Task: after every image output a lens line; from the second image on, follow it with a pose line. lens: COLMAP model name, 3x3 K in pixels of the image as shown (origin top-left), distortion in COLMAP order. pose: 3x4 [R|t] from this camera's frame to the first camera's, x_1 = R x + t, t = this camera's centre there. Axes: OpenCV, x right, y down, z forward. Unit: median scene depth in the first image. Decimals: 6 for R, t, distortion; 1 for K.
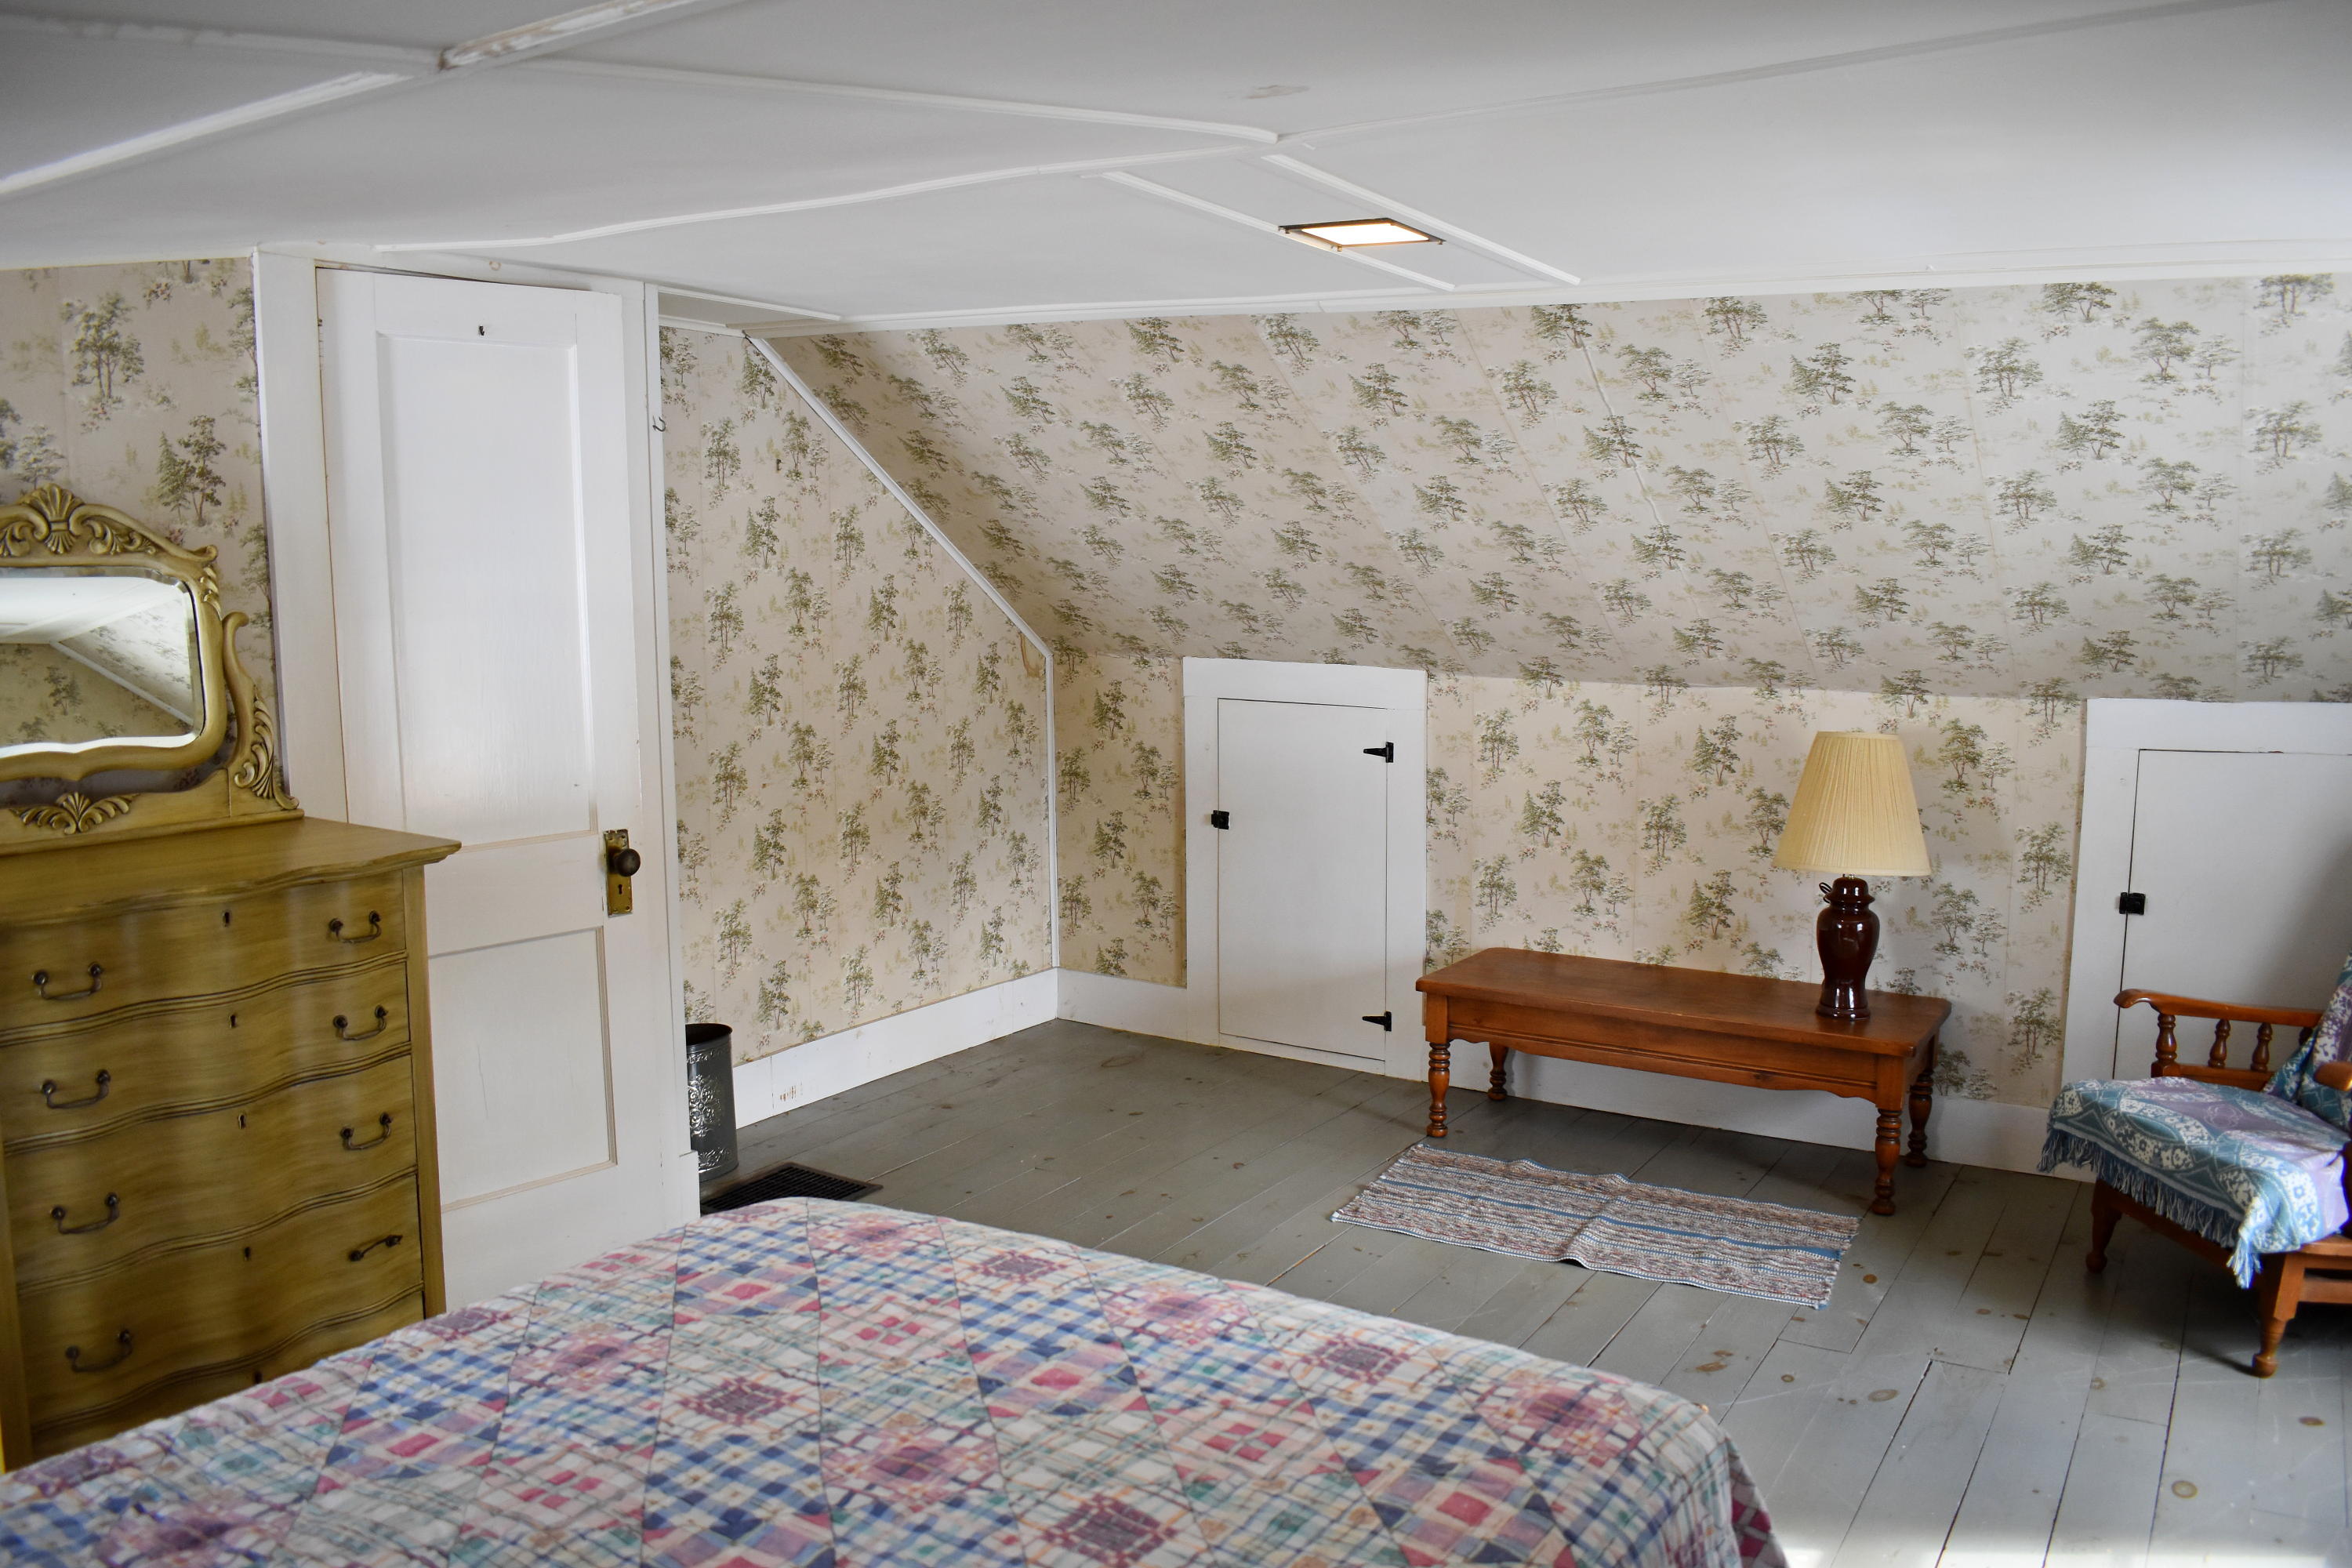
lens RADIAL K [[1824.1, 0, 1188.5], [0, 1824.1, 782.6], [0, 0, 1]] dist [-0.088415, 0.004814]
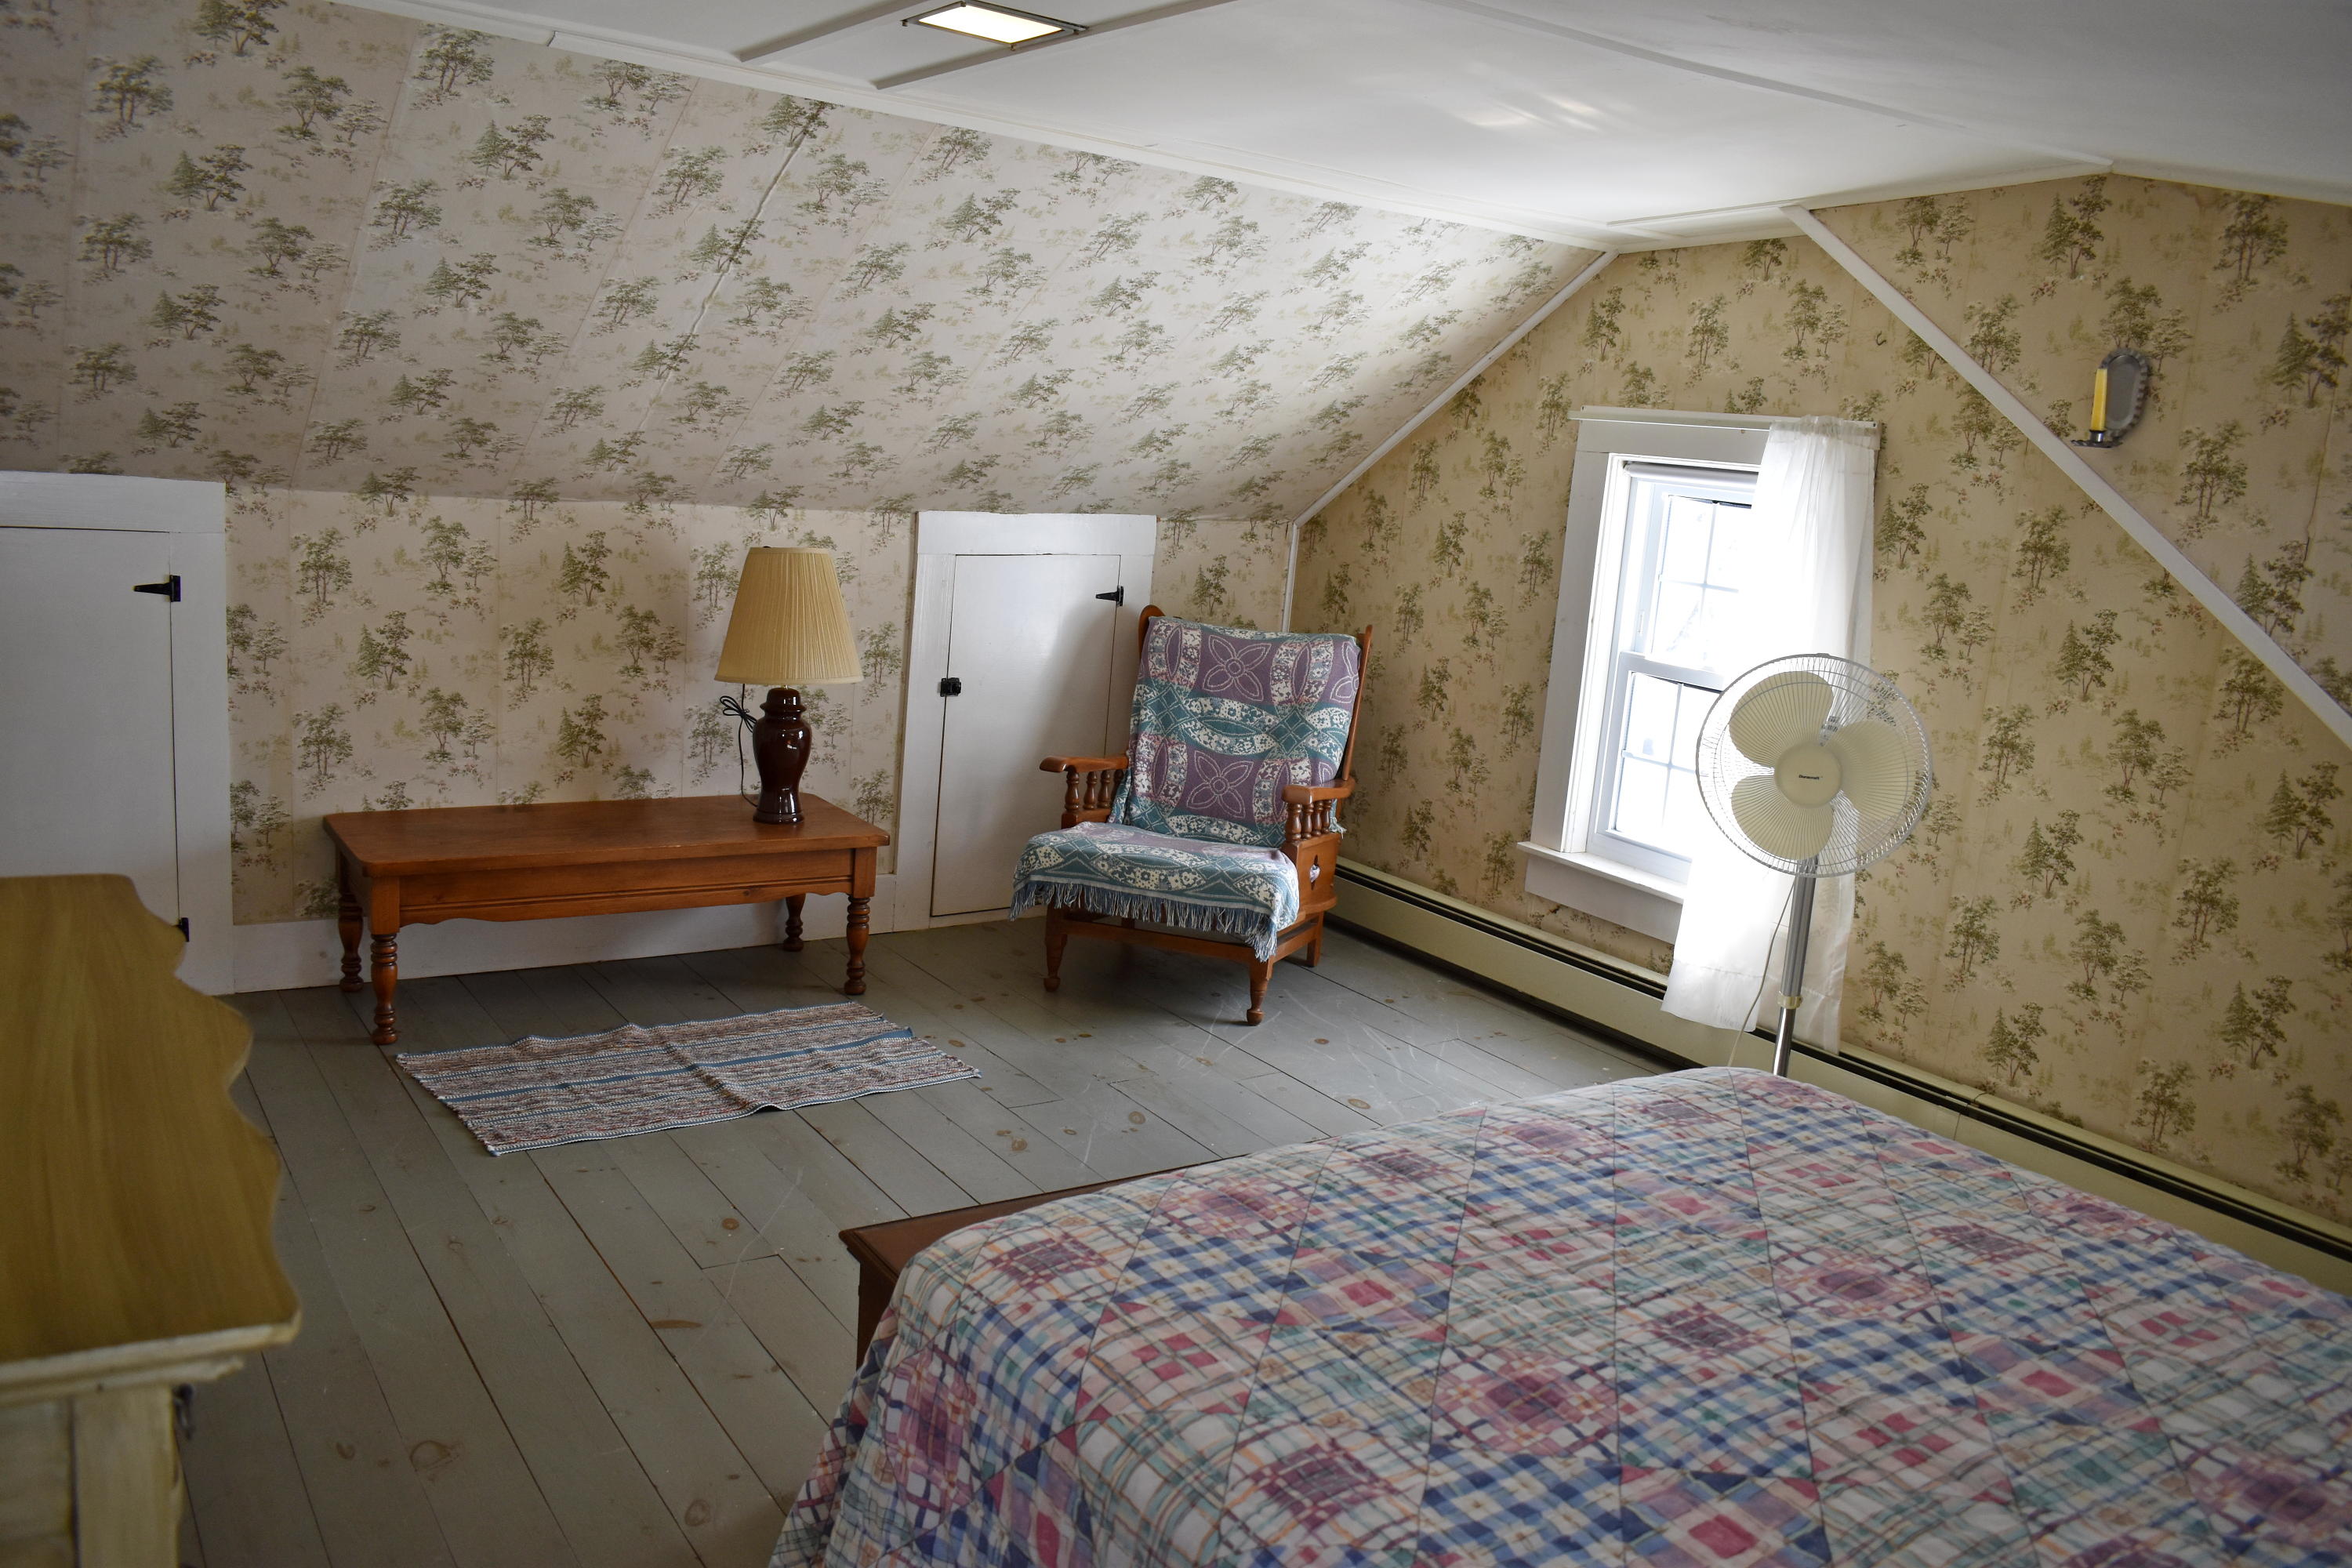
lens RADIAL K [[1824.1, 0, 1180.2], [0, 1824.1, 786.0], [0, 0, 1]] dist [-0.088415, 0.004814]
pose [[0.412876, -0.144505, 0.899251, -0.443143], [0.029199, 0.988926, 0.145509, -0.033710], [-0.910319, -0.033820, 0.412523, 0.325462]]
